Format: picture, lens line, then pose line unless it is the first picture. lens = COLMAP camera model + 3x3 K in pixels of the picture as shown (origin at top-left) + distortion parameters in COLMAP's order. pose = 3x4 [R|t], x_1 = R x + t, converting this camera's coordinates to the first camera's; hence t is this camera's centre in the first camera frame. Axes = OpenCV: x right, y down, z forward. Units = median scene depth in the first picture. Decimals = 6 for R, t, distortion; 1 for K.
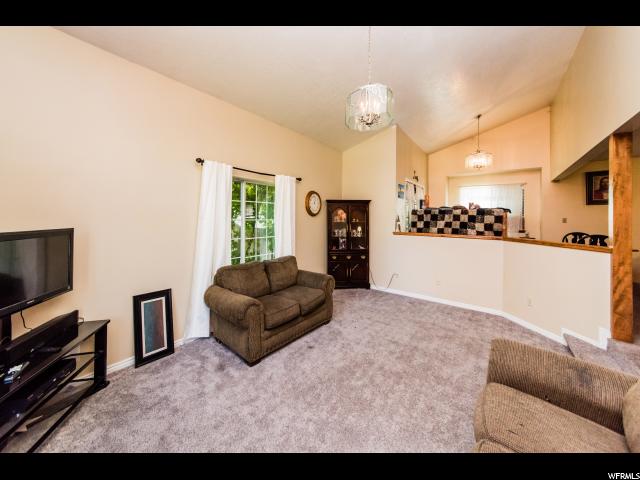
lens RADIAL K [[229.3, 0, 321.0], [0, 229.3, 217.9], [0, 0, 1]] dist [0.000589, 0.000066]
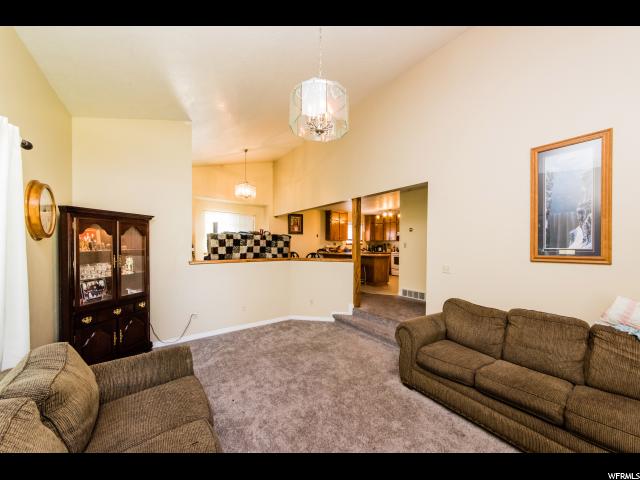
lens RADIAL K [[228.3, 0, 322.6], [0, 228.3, 246.7], [0, 0, 1]] dist [0.000412, 0.000033]
pose [[0.296763, -0.016039, 0.954816, -0.303795], [0.001416, 0.999865, 0.016356, 0.000548], [-0.954950, -0.003502, 0.296746, 0.379598]]
